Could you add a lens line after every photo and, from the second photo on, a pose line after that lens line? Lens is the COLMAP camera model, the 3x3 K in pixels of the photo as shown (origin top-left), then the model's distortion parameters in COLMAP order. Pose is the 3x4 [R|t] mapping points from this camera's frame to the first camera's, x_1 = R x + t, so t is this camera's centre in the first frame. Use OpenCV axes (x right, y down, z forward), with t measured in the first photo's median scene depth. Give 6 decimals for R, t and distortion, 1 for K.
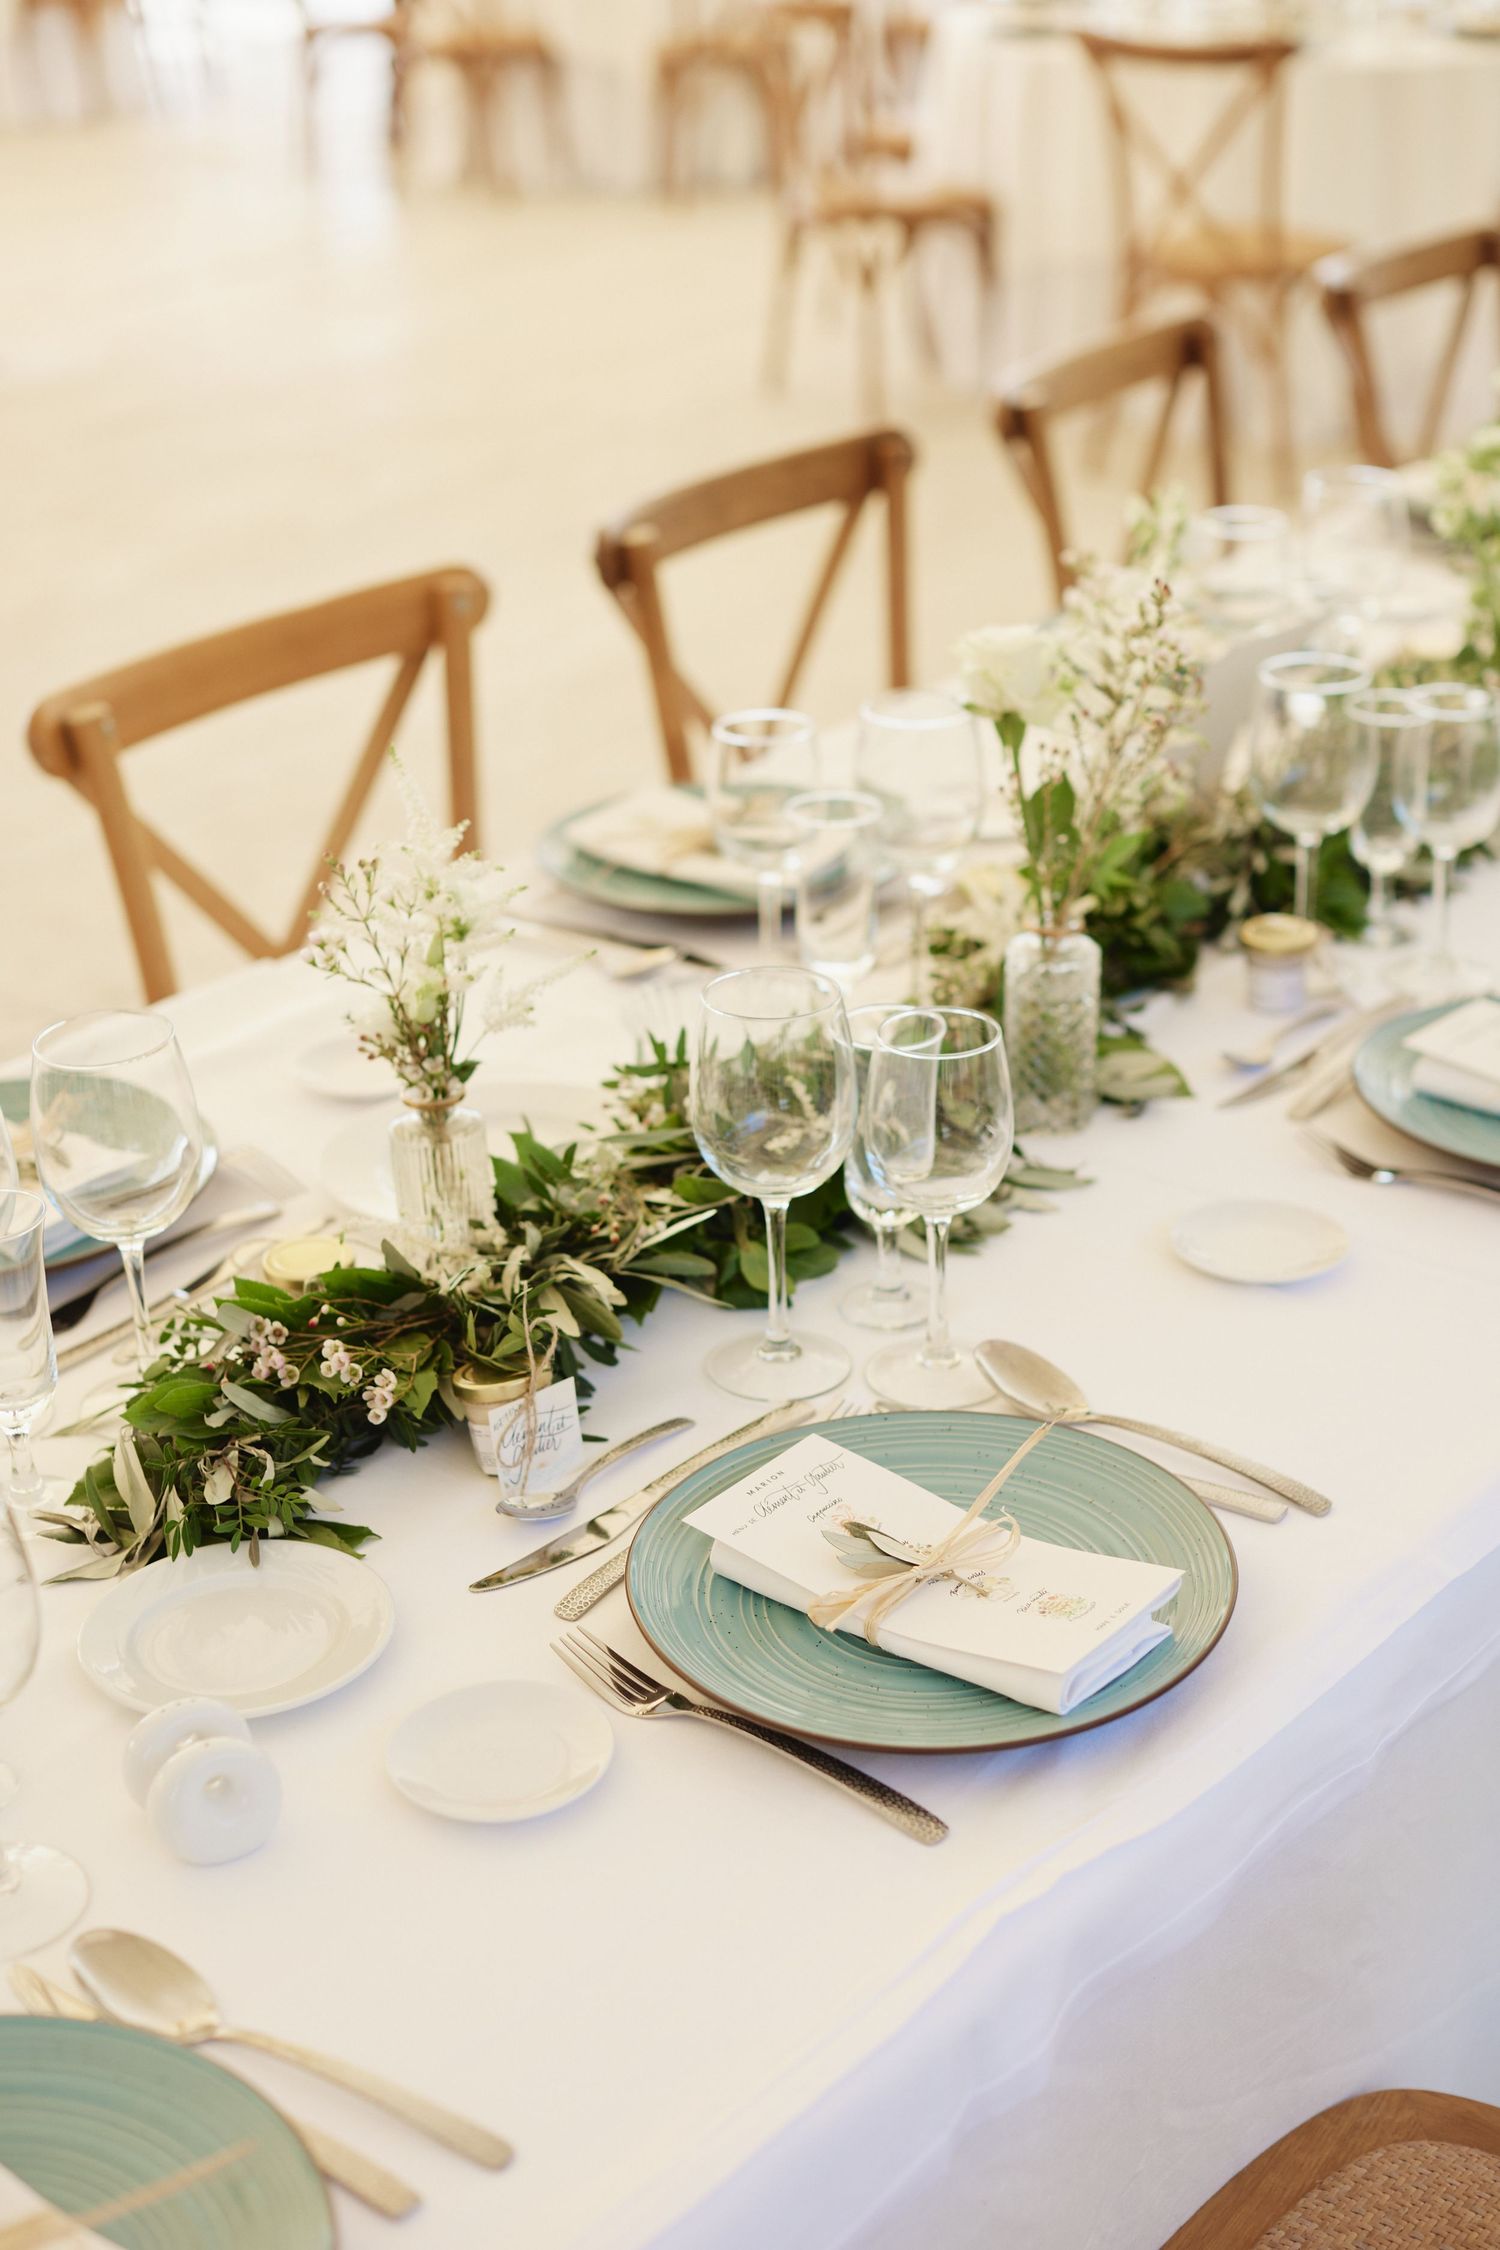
lens RADIAL K [[3235.5, 0, 744.2], [0, 3235.5, 1121.0], [0, 0, 1]] dist [-0.125613, 0.000000]
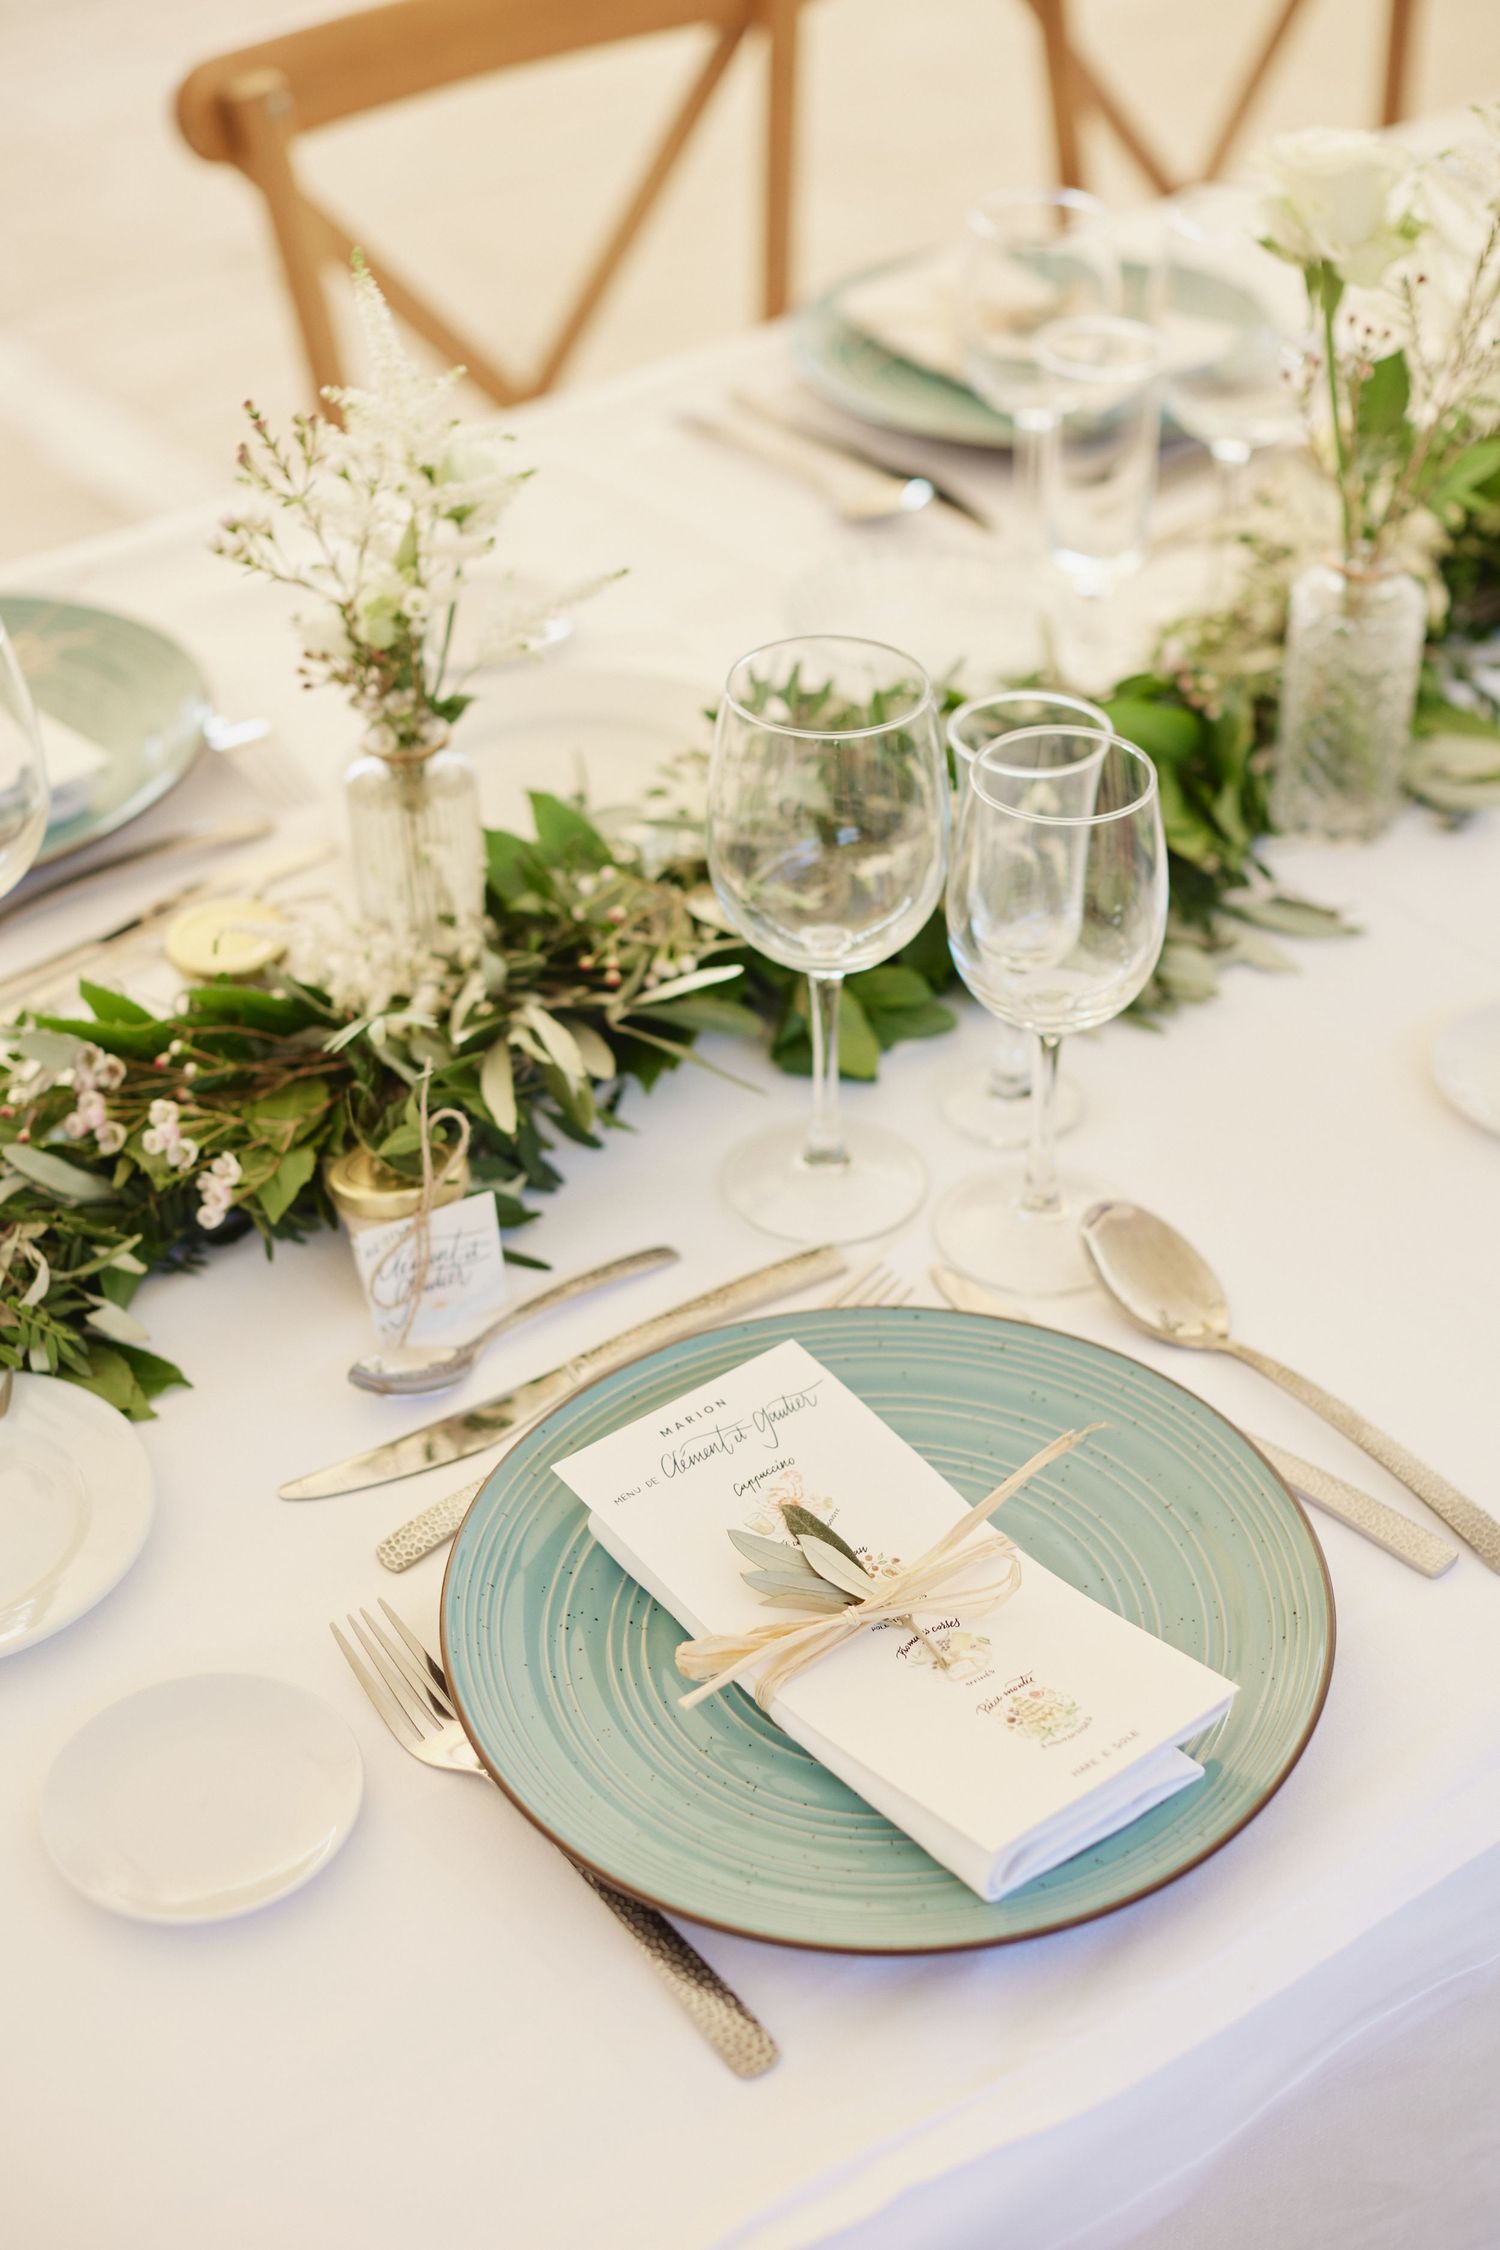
lens RADIAL K [[3235.5, 0, 759.4], [0, 3235.5, 1135.6], [0, 0, 1]] dist [-0.125613, 0.000000]
pose [[0.975934, 0.146438, -0.161583, 0.117188], [-0.107489, 0.967751, 0.227825, -0.100994], [0.189735, -0.204974, 0.960201, 0.327254]]
